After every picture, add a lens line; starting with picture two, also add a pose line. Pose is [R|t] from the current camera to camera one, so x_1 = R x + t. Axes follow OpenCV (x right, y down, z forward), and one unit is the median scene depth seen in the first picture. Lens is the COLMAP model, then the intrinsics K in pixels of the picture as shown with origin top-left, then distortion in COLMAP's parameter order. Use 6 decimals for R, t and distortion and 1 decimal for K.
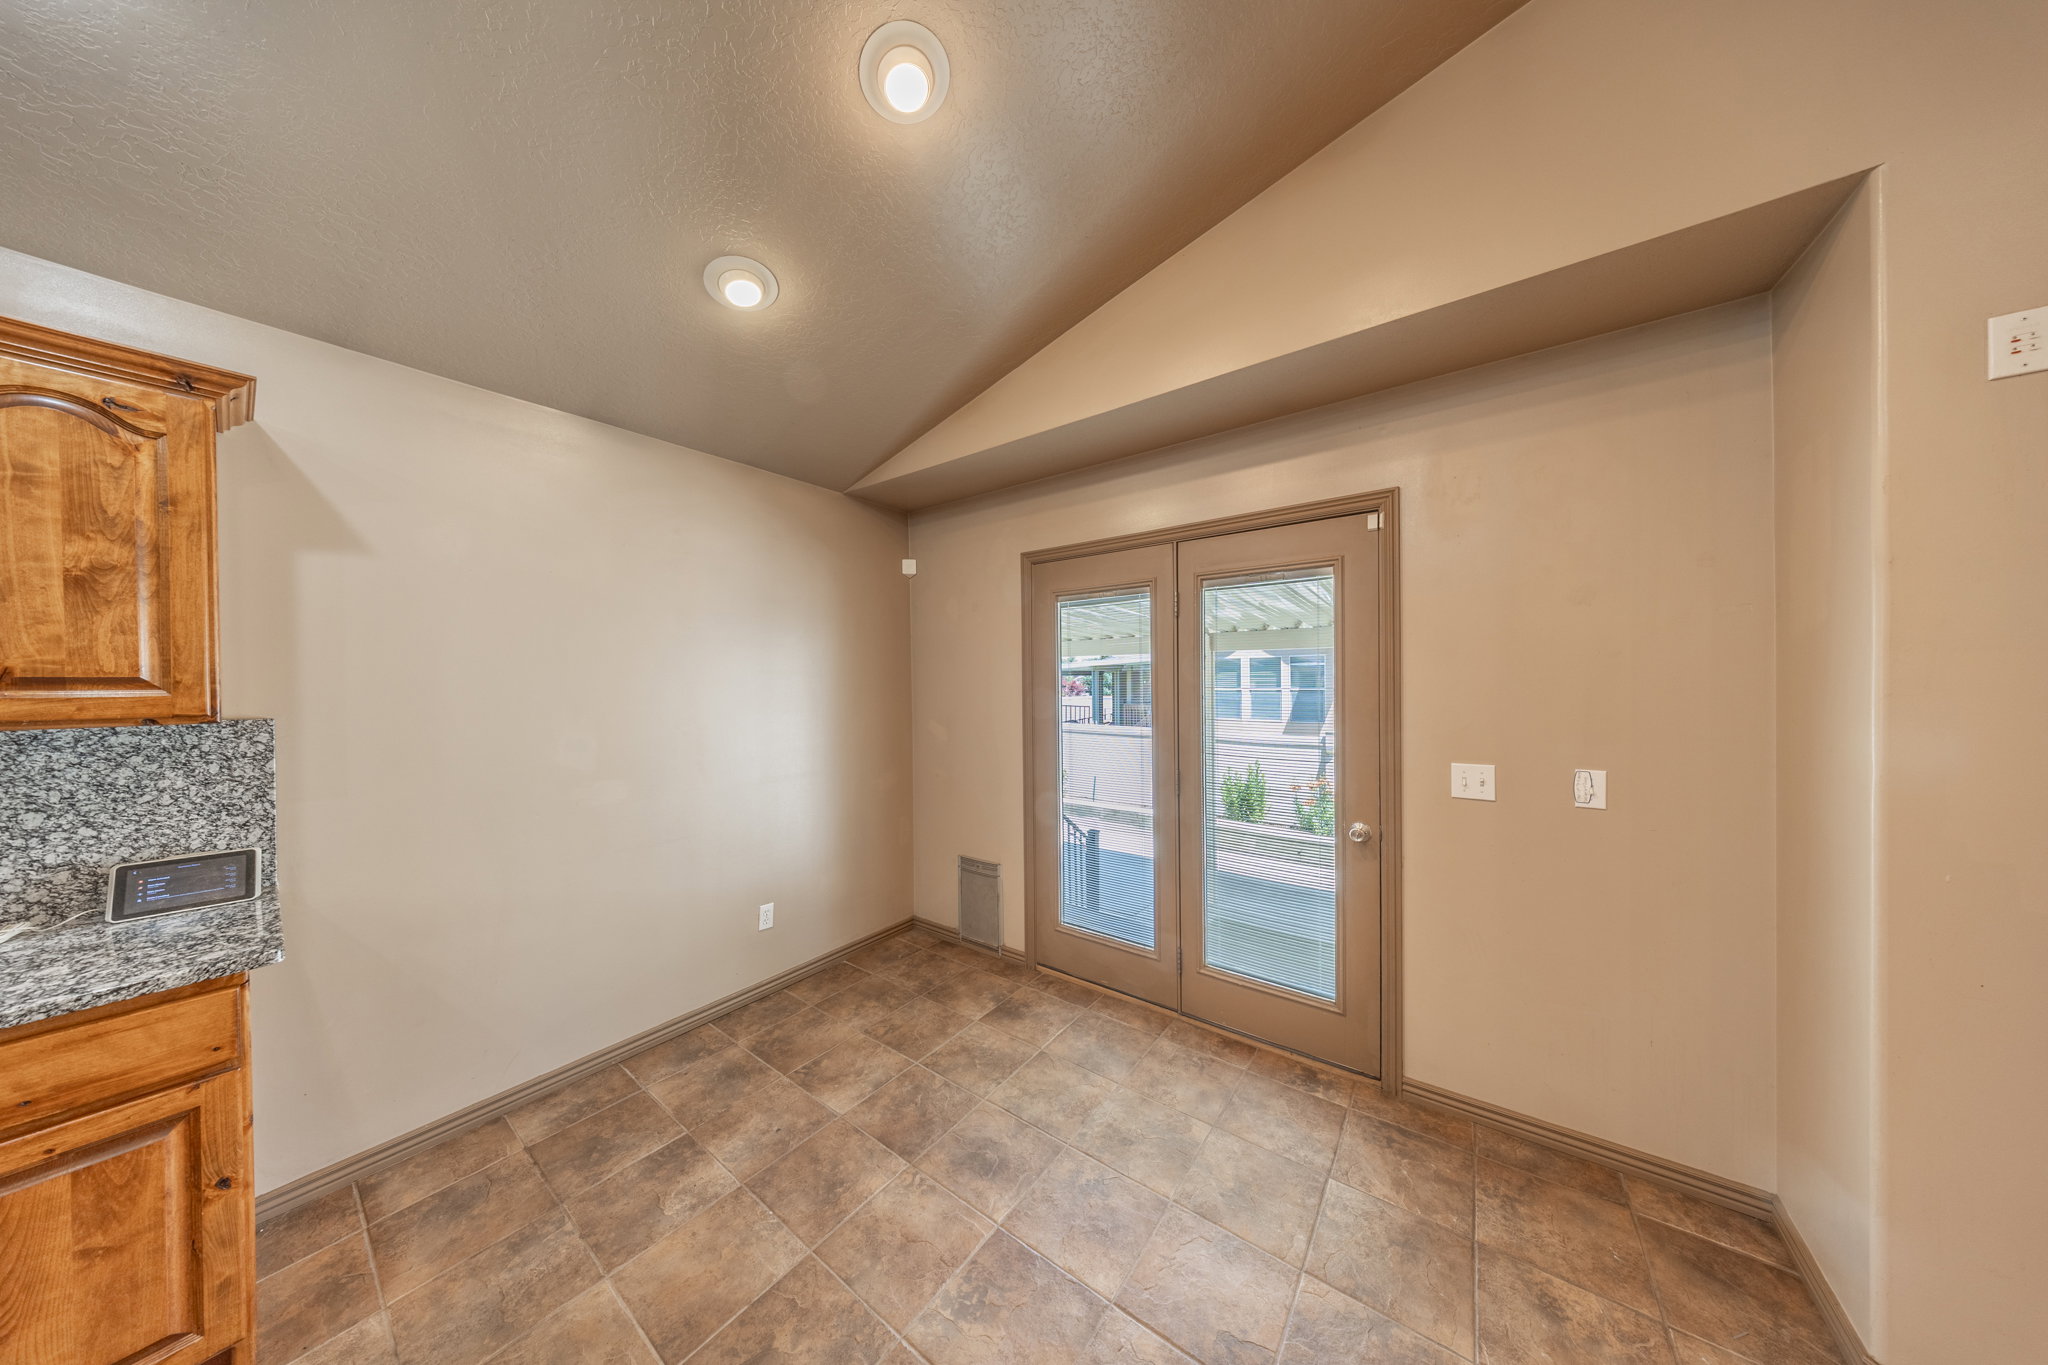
lens RADIAL K [[592.4, 0, 1023.0], [0, 592.4, 686.4], [0, 0, 1]] dist [0.004462, -0.000330]
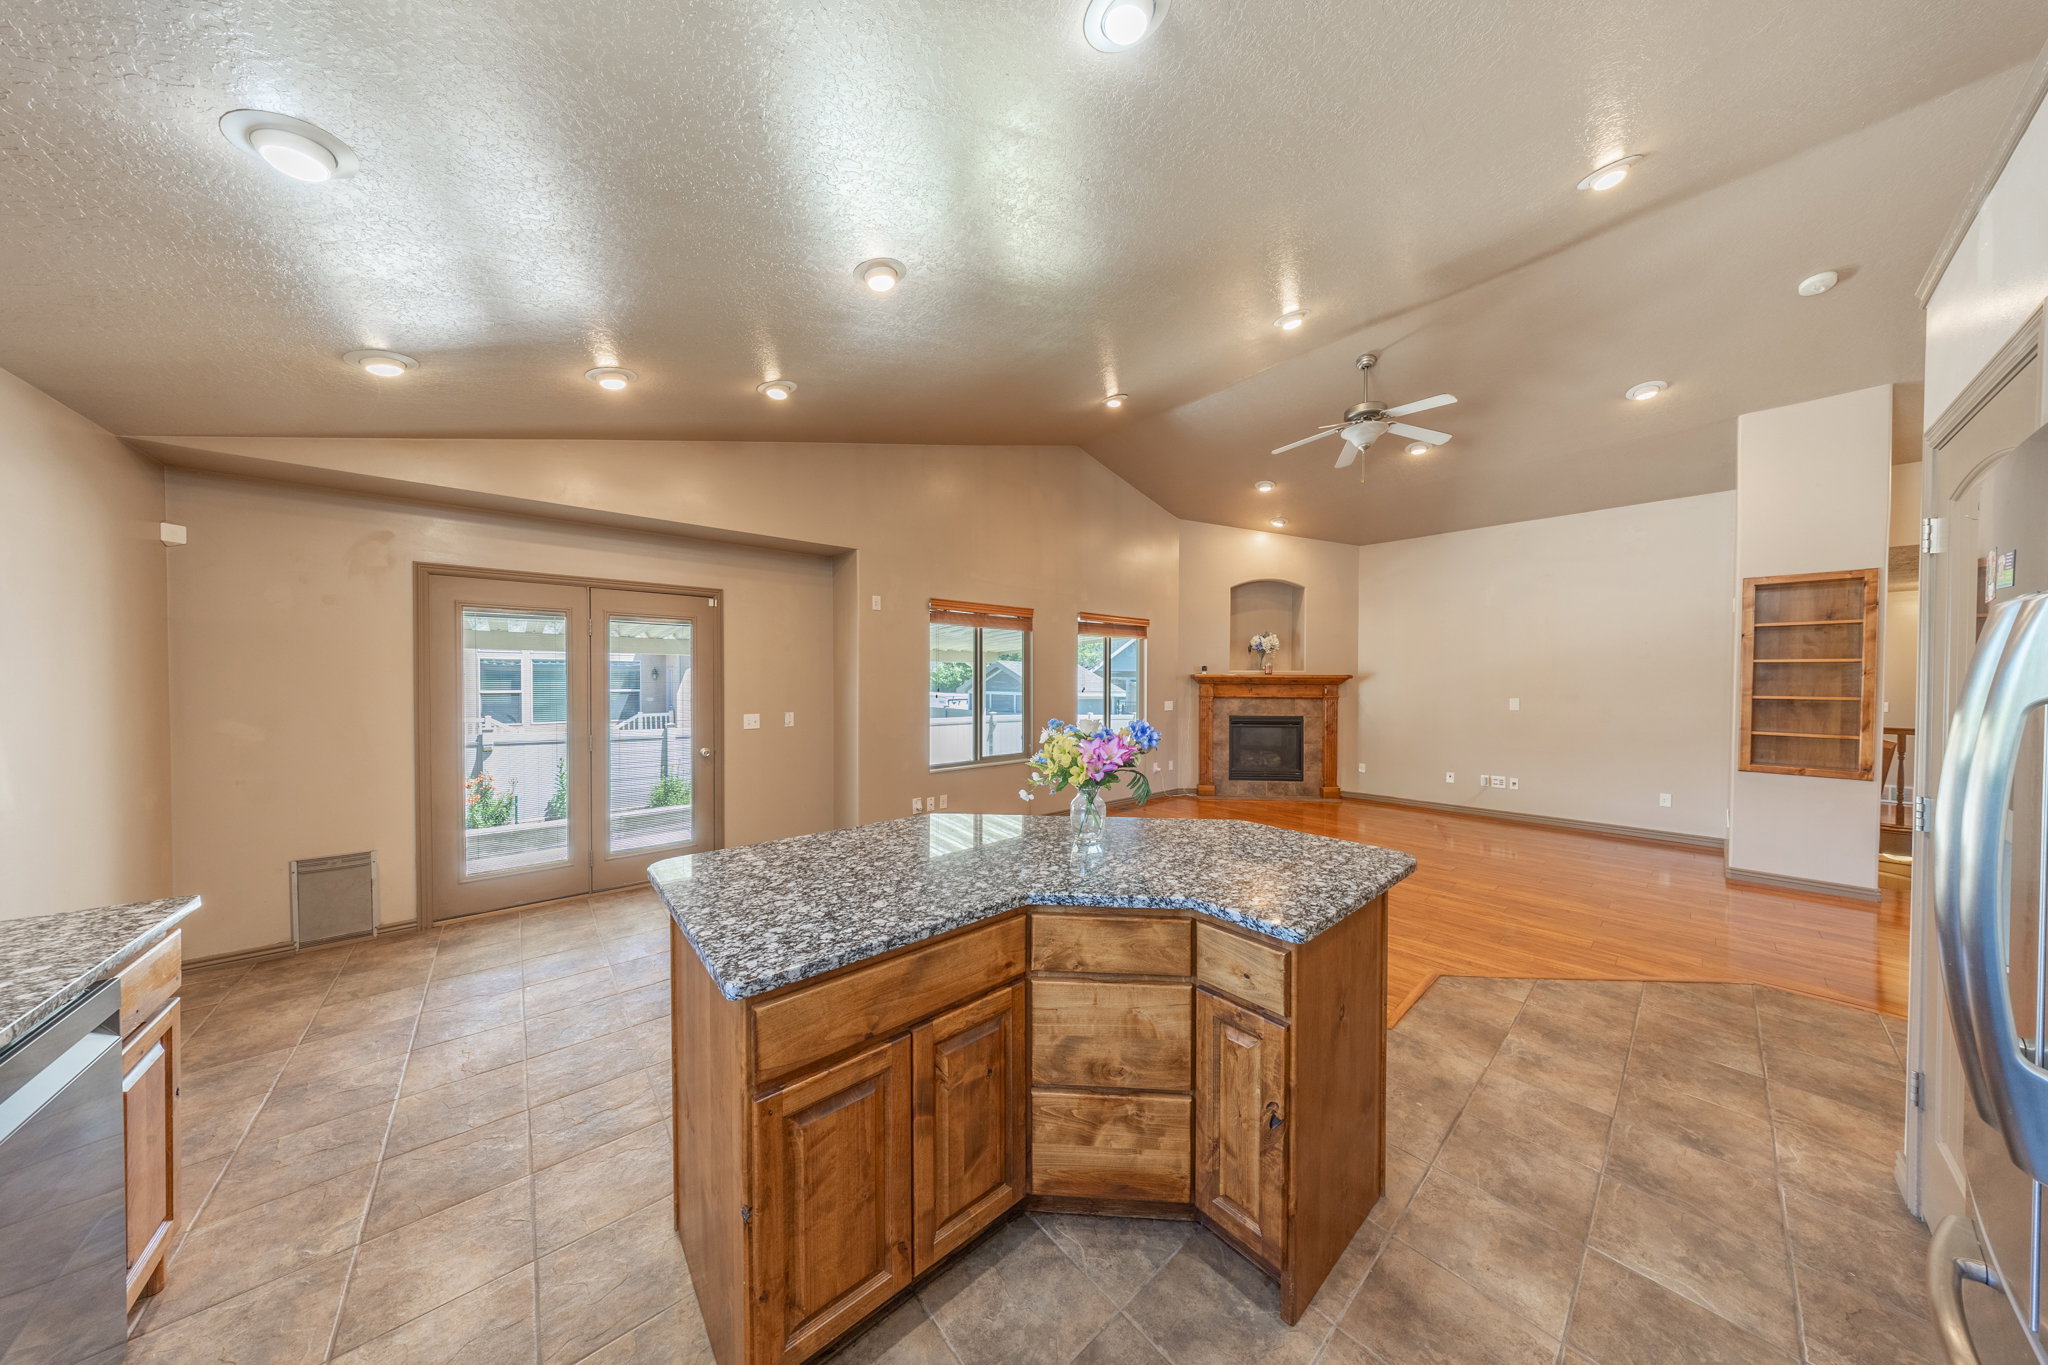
lens RADIAL K [[592.4, 0, 1018.0], [0, 592.4, 689.6], [0, 0, 1]] dist [0.004462, -0.000330]
pose [[0.219628, -0.008441, 0.975547, -1.613391], [0.003249, 0.999963, 0.007921, 0.022014], [-0.975578, 0.001430, 0.219647, -0.681529]]
